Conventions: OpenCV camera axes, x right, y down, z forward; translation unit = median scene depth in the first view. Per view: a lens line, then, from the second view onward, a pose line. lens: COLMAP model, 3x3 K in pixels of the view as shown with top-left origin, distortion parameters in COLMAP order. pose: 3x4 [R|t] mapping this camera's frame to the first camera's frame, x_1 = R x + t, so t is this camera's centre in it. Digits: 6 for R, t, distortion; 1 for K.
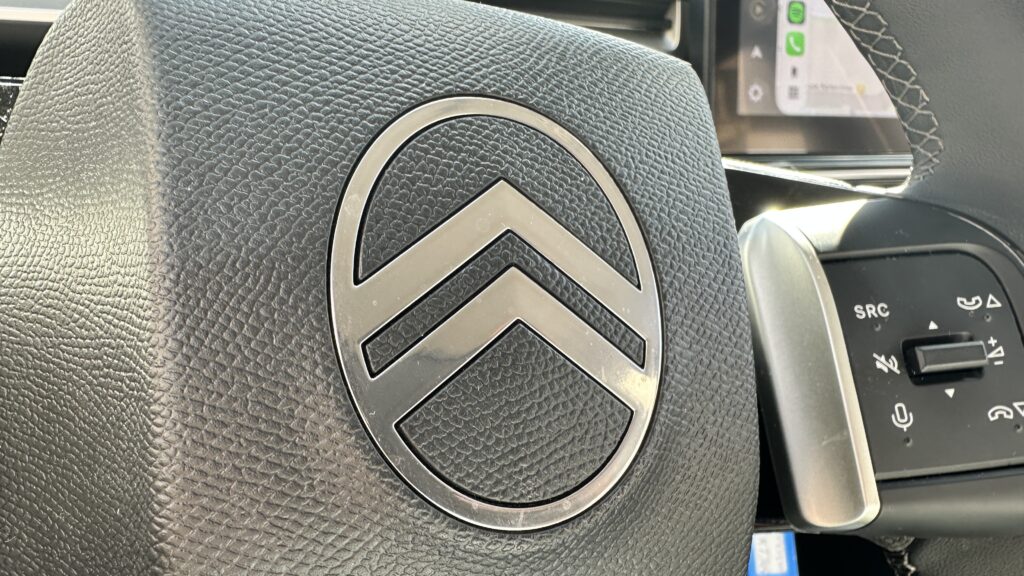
lens RADIAL K [[742.4, 0, 514.2], [0, 742.4, 296.6], [0, 0, 1]] dist [-0.011716, 0.006674]
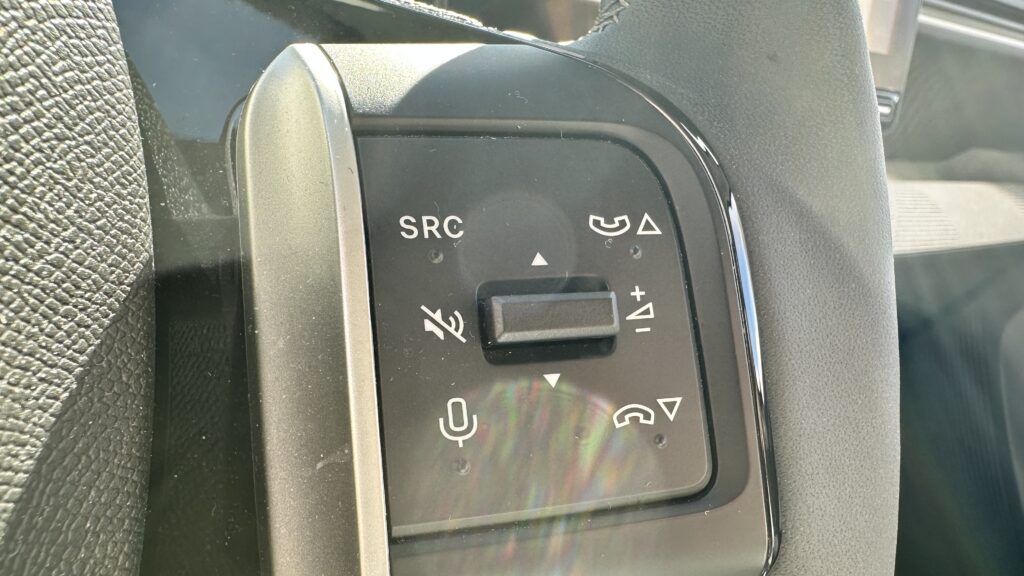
lens RADIAL K [[742.4, 0, 510.6], [0, 742.4, 291.7], [0, 0, 1]] dist [-0.011716, 0.006674]
pose [[0.979410, 0.047737, 0.196156, 0.435282], [-0.066539, 0.993680, 0.090407, 0.013337], [-0.190600, -0.101598, 0.976396, 0.448880]]
